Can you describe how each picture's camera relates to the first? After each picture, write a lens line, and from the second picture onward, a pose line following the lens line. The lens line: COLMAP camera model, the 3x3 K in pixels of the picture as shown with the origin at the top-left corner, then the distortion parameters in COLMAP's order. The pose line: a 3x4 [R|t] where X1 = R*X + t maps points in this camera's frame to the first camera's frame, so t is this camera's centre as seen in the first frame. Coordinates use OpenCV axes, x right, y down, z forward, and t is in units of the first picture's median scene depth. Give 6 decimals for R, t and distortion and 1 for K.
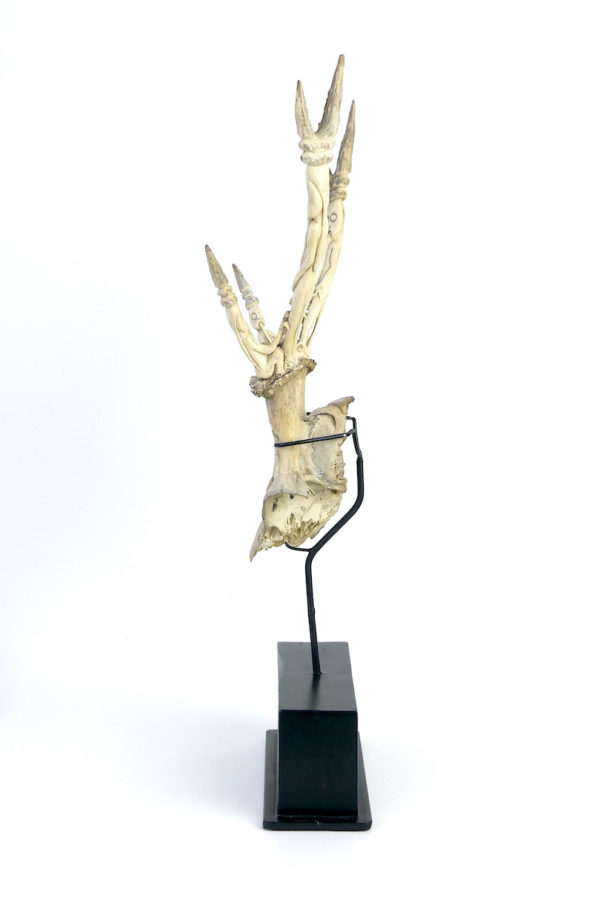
lens RADIAL K [[1471.4, 0, 298.8], [0, 1471.4, 450.8], [0, 0, 1]] dist [-0.013039, 0.000000]
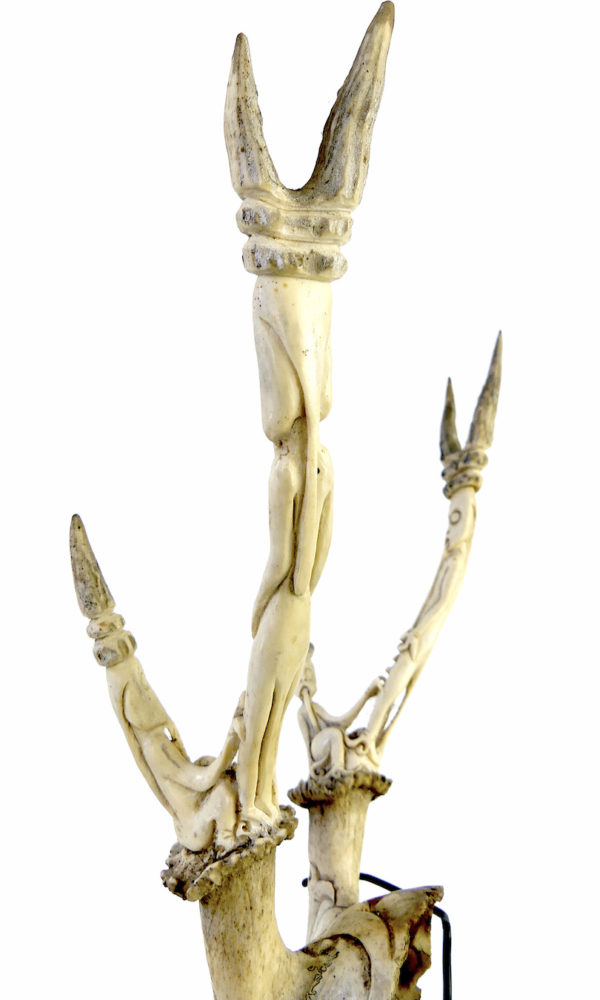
lens RADIAL K [[836.6, 0, 298.3], [0, 836.6, 492.5], [0, 0, 1]] dist [-0.031840, 0.001382]
pose [[0.958379, 0.044153, -0.282065, 0.058857], [-0.114635, 0.964342, -0.238544, -0.083586], [0.261474, 0.260950, 0.929267, 0.690292]]
